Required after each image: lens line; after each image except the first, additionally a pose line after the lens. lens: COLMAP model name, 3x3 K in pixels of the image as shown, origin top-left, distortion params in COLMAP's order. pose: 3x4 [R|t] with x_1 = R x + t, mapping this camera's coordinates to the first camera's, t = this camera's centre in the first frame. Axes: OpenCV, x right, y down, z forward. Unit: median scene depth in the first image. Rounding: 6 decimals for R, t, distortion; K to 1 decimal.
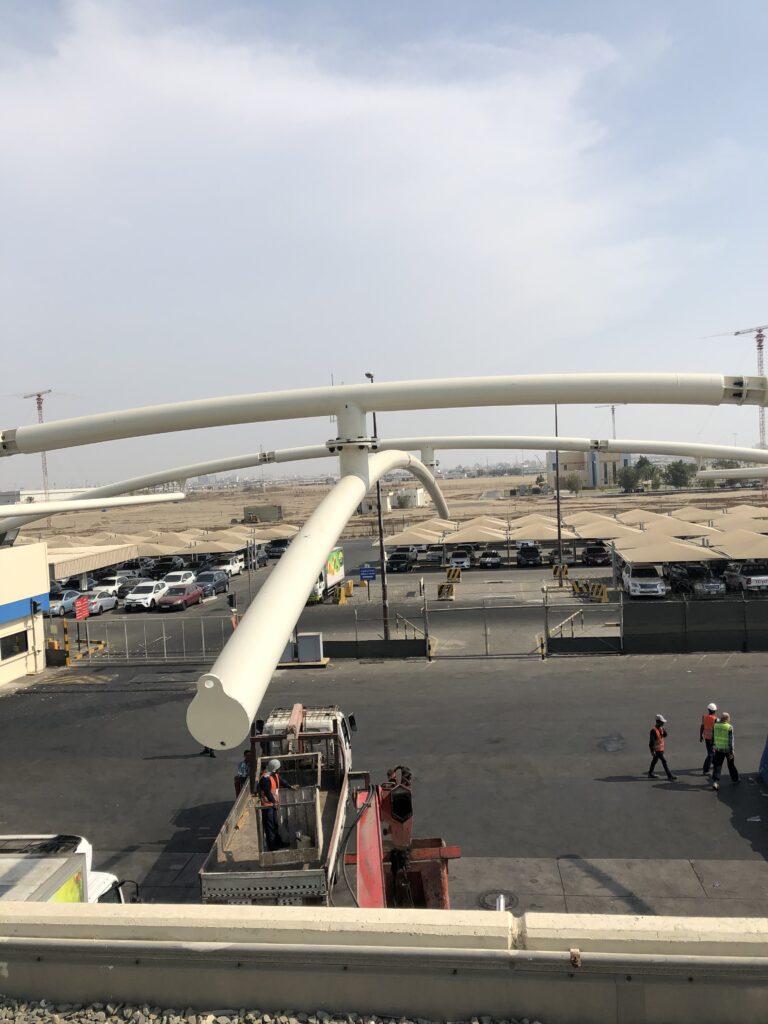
lens RADIAL K [[841.4, 0, 375.7], [0, 841.4, 515.5], [0, 0, 1]] dist [0.004315, 0.027172]
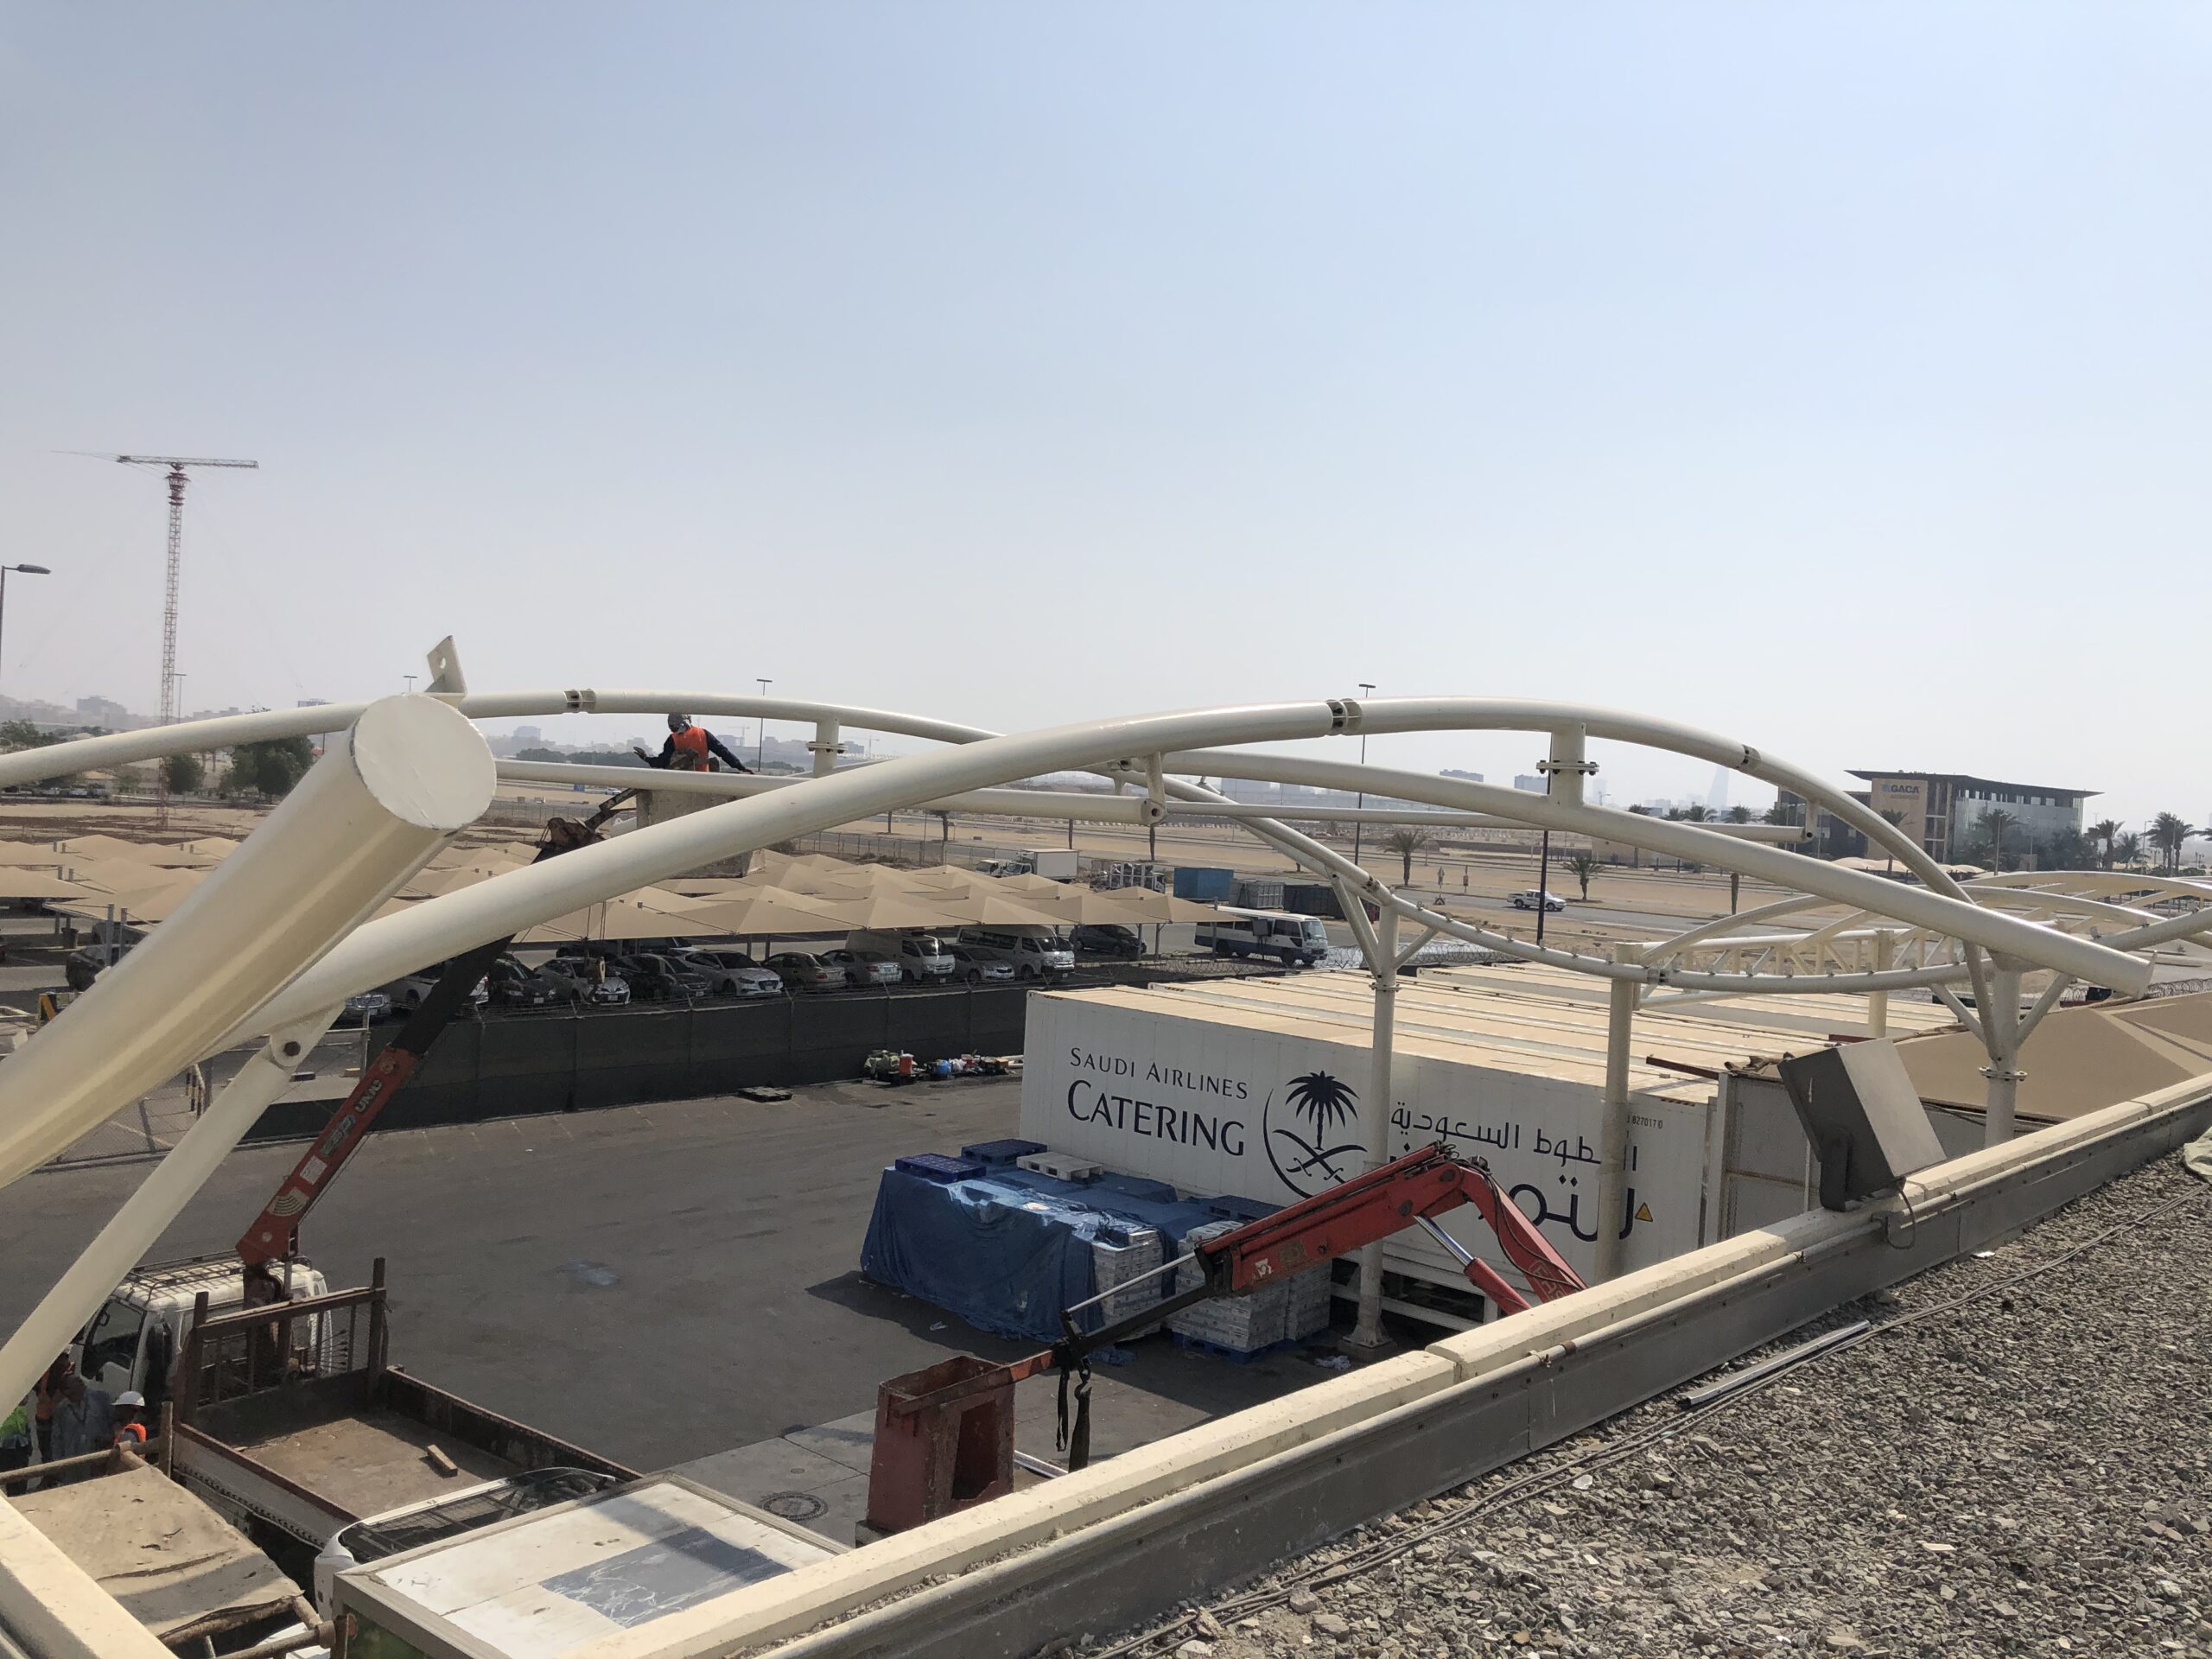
lens RADIAL K [[1817.7, 0, 1085.8], [0, 1817.7, 821.8], [0, 0, 1]] dist [0.004315, 0.027172]
pose [[0.565140, 0.068697, 0.822130, -0.148182], [-0.048129, 0.997575, -0.050274, 0.007528], [-0.823590, -0.011156, 0.567076, 0.024526]]
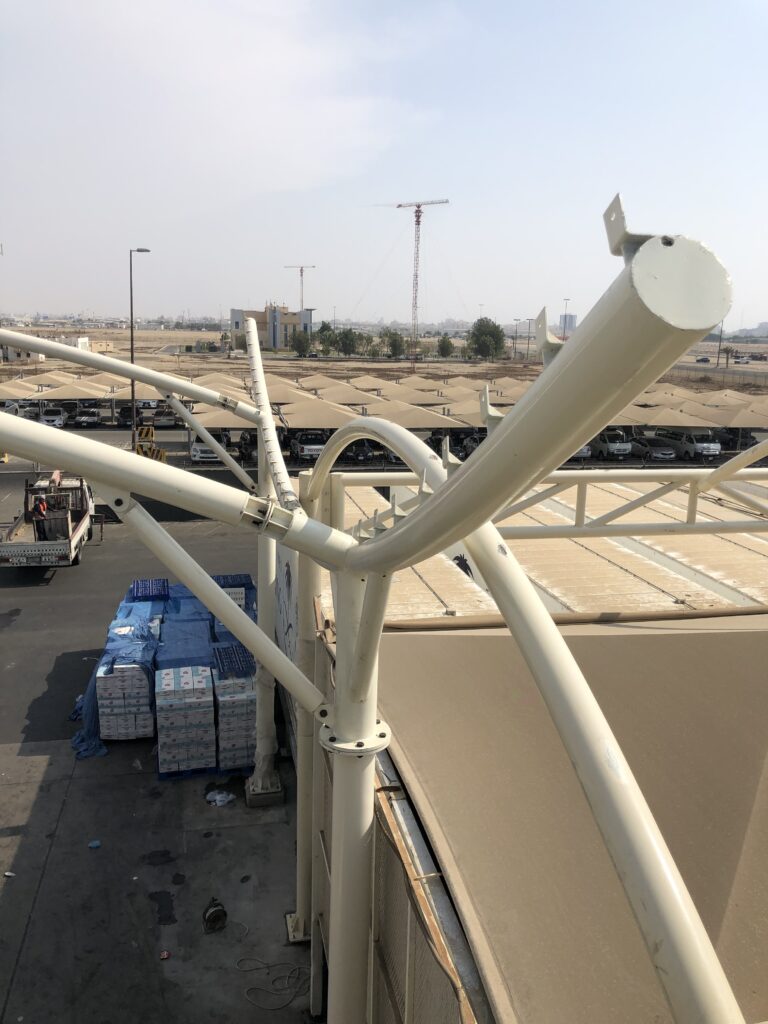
lens RADIAL K [[841.4, 0, 395.3], [0, 841.4, 510.3], [0, 0, 1]] dist [0.004315, 0.027172]
pose [[0.935418, 0.002459, 0.353534, 0.126848], [-0.058874, 0.987096, 0.148911, -0.006757], [-0.348606, -0.160108, 0.923493, -0.003108]]
